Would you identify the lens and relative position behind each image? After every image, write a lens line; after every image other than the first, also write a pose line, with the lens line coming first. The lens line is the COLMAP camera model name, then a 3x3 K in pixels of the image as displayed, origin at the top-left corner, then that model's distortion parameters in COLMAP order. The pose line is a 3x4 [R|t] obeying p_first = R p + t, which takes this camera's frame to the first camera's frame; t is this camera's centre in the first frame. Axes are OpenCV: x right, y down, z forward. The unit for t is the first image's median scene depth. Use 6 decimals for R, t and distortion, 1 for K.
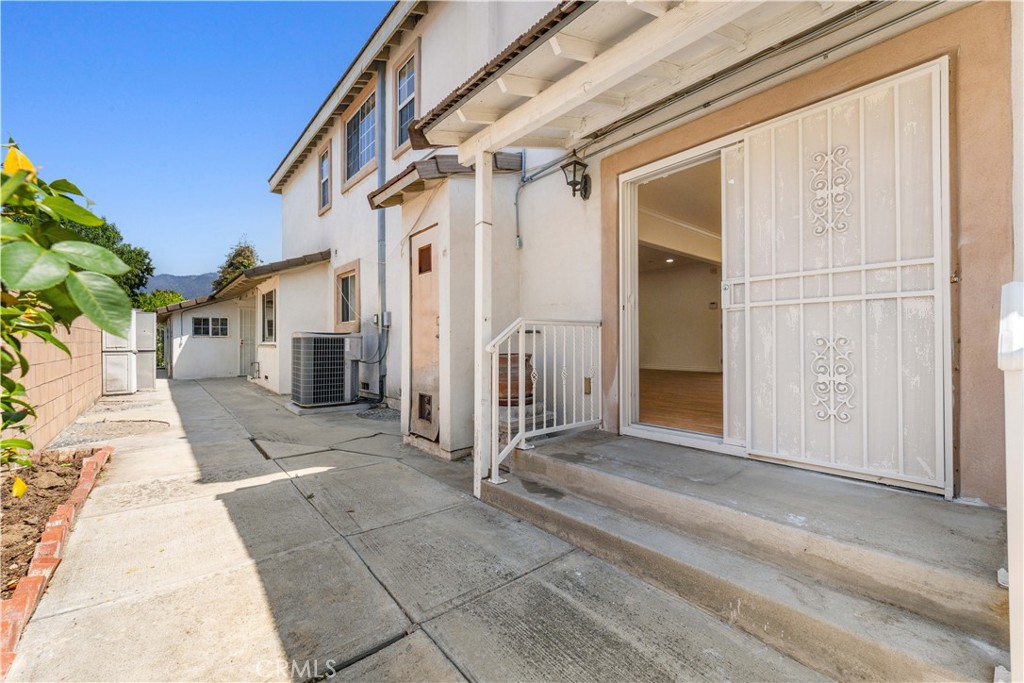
lens RADIAL K [[427.4, 0, 511.5], [0, 427.4, 339.5], [0, 0, 1]] dist [-0.001032, -0.000124]
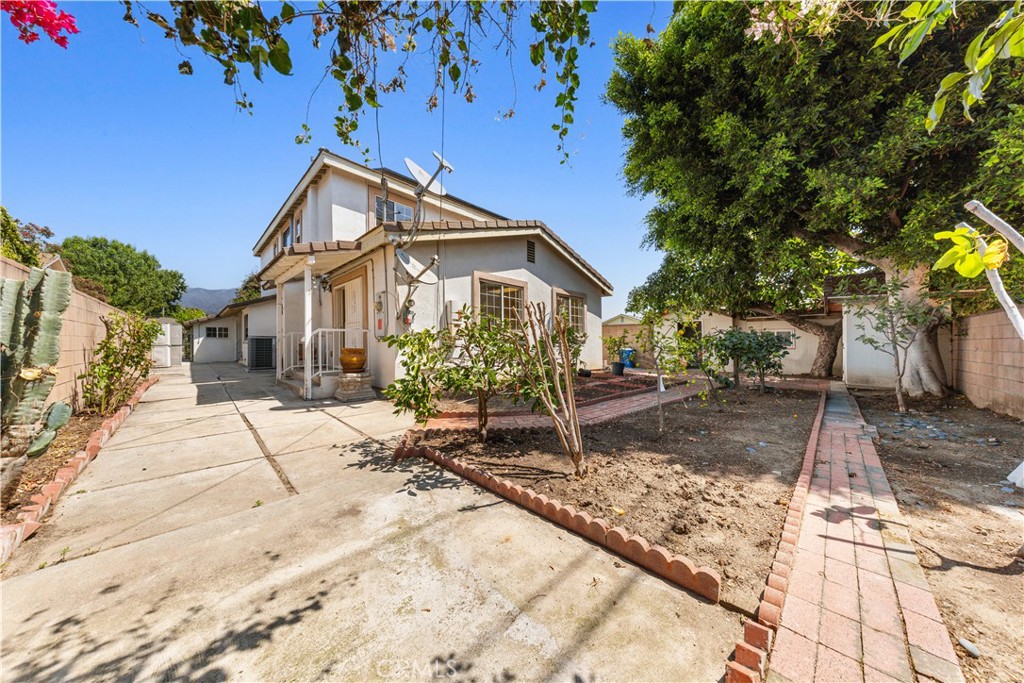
lens RADIAL K [[322.7, 0, 513.4], [0, 322.7, 345.5], [0, 0, 1]] dist [0.000092, 0.000016]
pose [[0.995926, 0.001719, 0.090158, 0.379370], [-0.002717, 0.999936, 0.010951, 0.005461], [-0.090134, -0.011151, 0.995867, -0.420117]]
